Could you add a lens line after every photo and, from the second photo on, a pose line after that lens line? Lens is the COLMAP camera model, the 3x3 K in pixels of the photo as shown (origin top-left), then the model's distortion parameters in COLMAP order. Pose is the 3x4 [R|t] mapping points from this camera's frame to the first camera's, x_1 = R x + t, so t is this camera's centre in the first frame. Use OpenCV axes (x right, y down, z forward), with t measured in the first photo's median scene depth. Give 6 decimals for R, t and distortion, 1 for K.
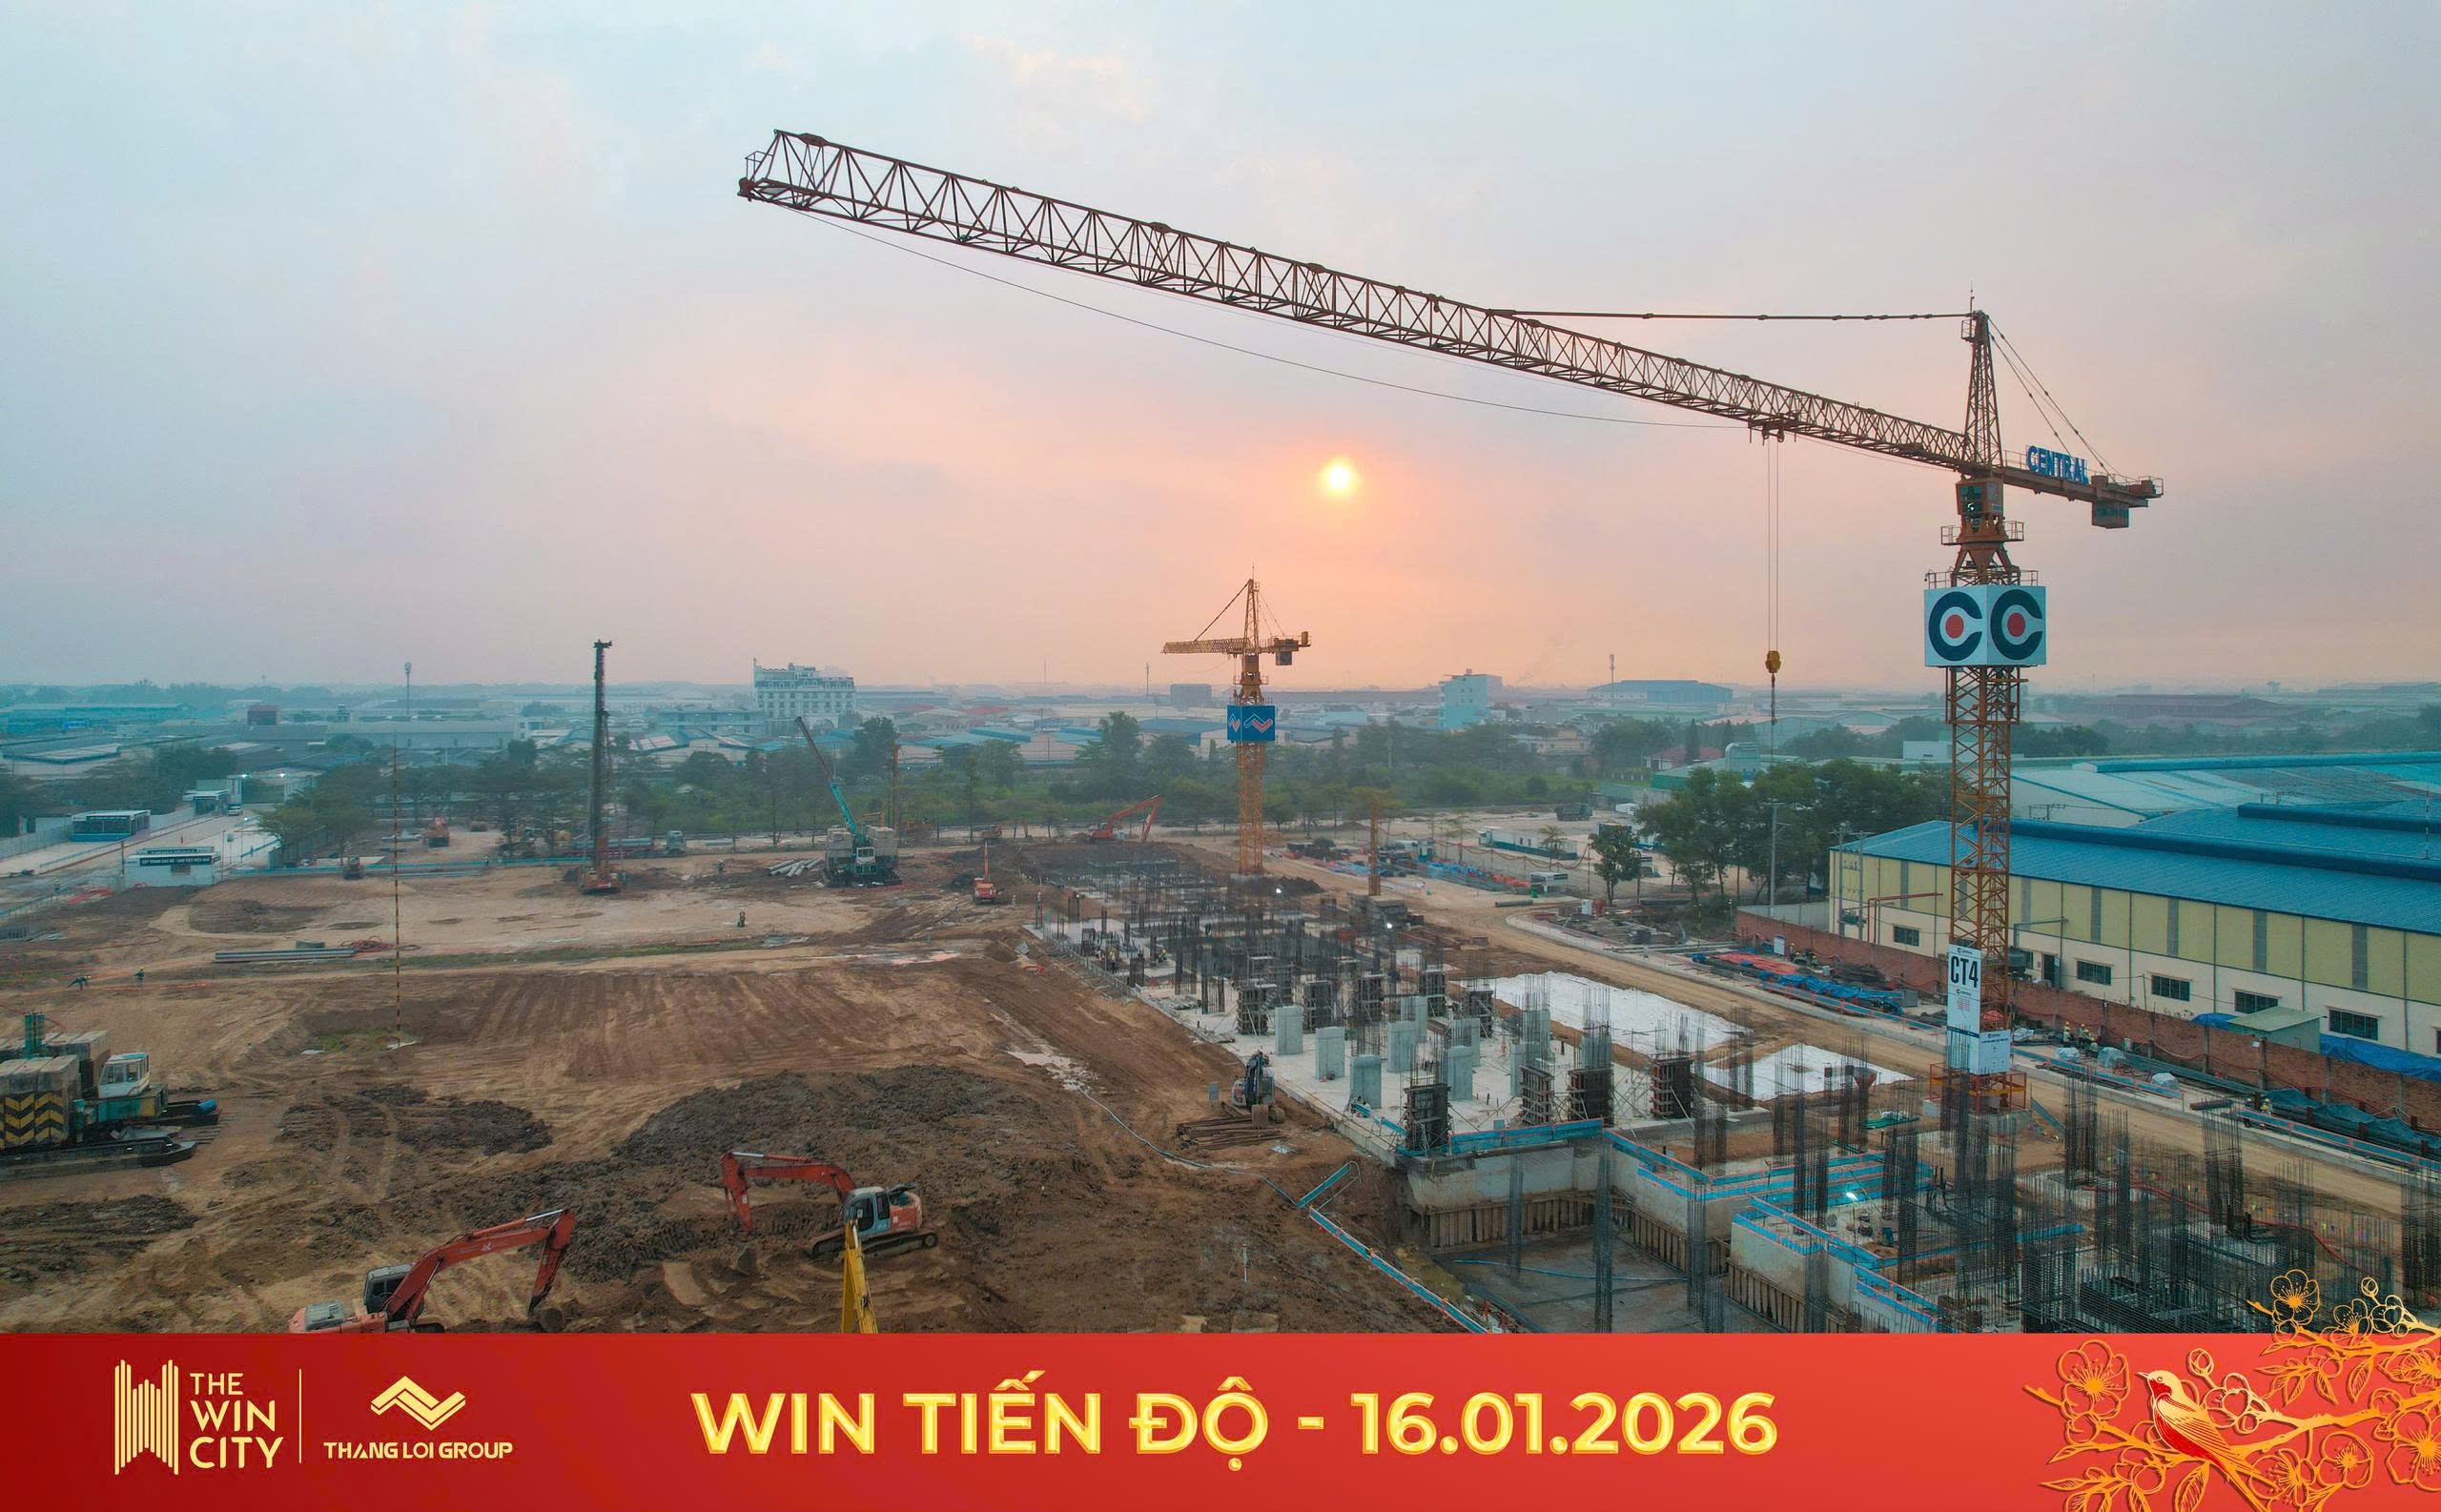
lens RADIAL K [[1552.8, 0, 1217.8], [0, 1552.8, 683.9], [0, 0, 1]] dist [-0.082516, 0.070919]
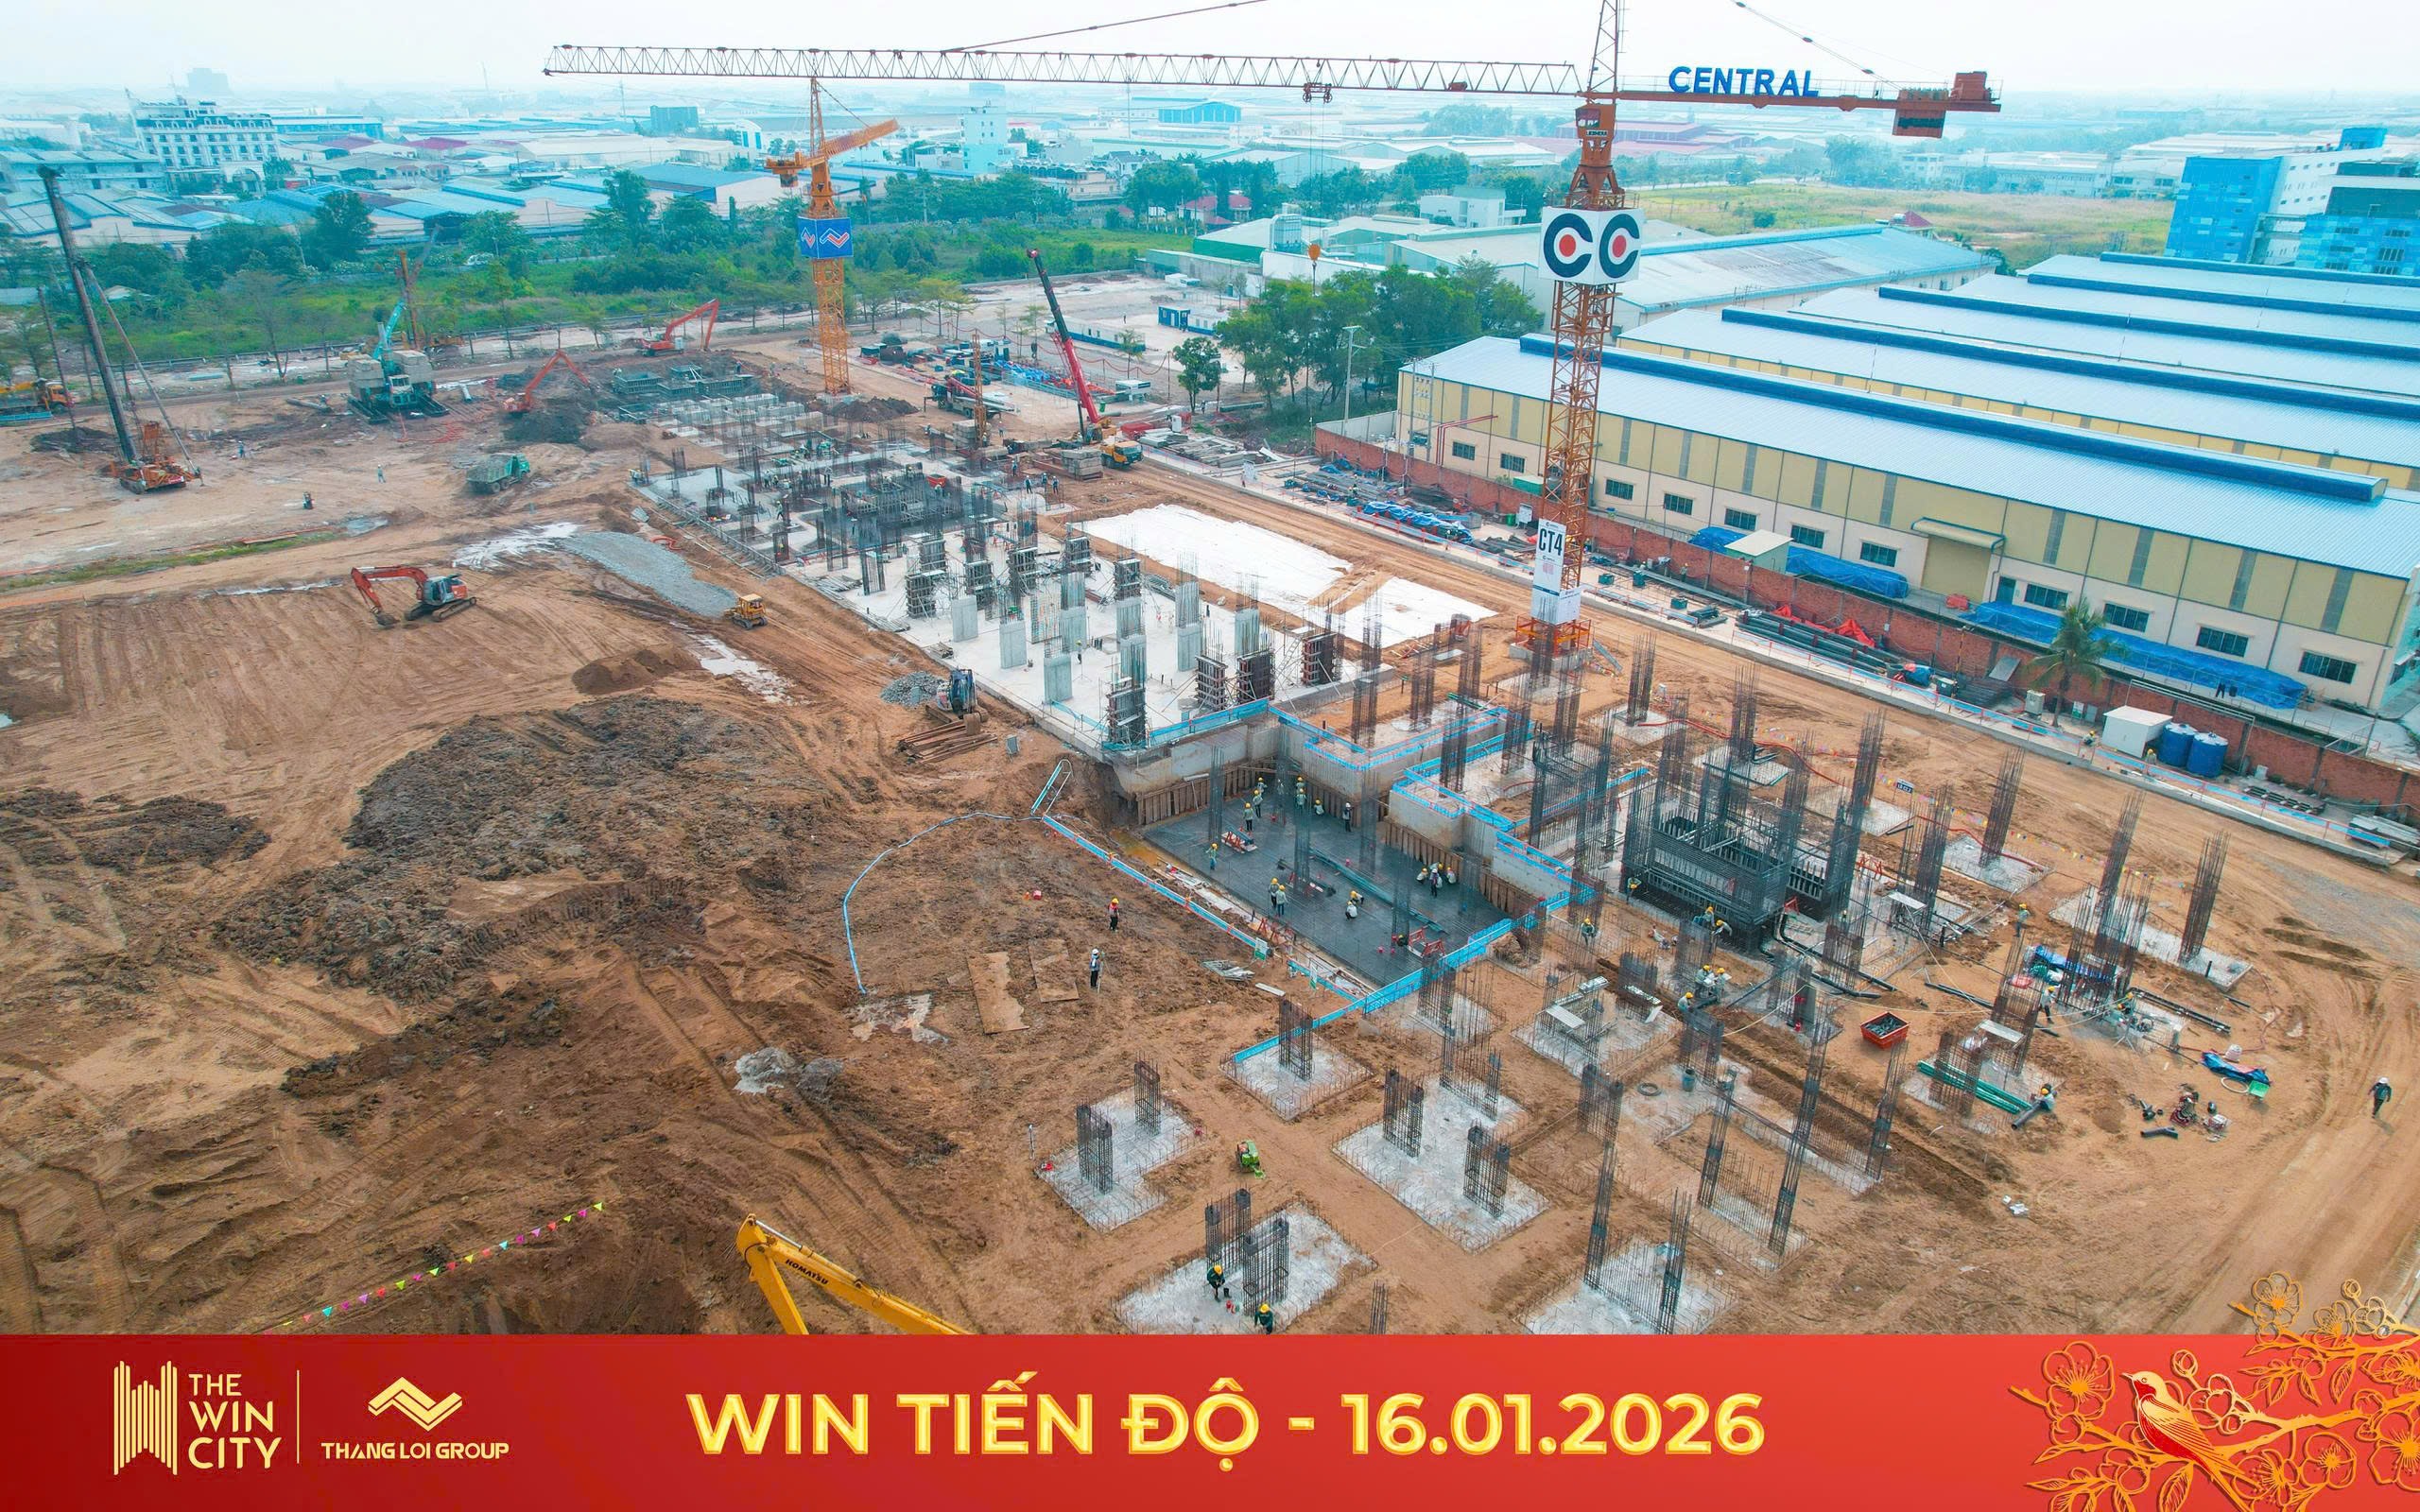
lens RADIAL K [[1537.0, 0, 1207.4], [0, 1537.0, 695.9], [0, 0, 1]] dist [-0.071670, 0.065902]
pose [[0.951843, -0.113236, 0.284908, -0.077479], [-0.002848, 0.925987, 0.377545, -0.097118], [-0.306573, -0.360175, 0.881072, -0.009656]]
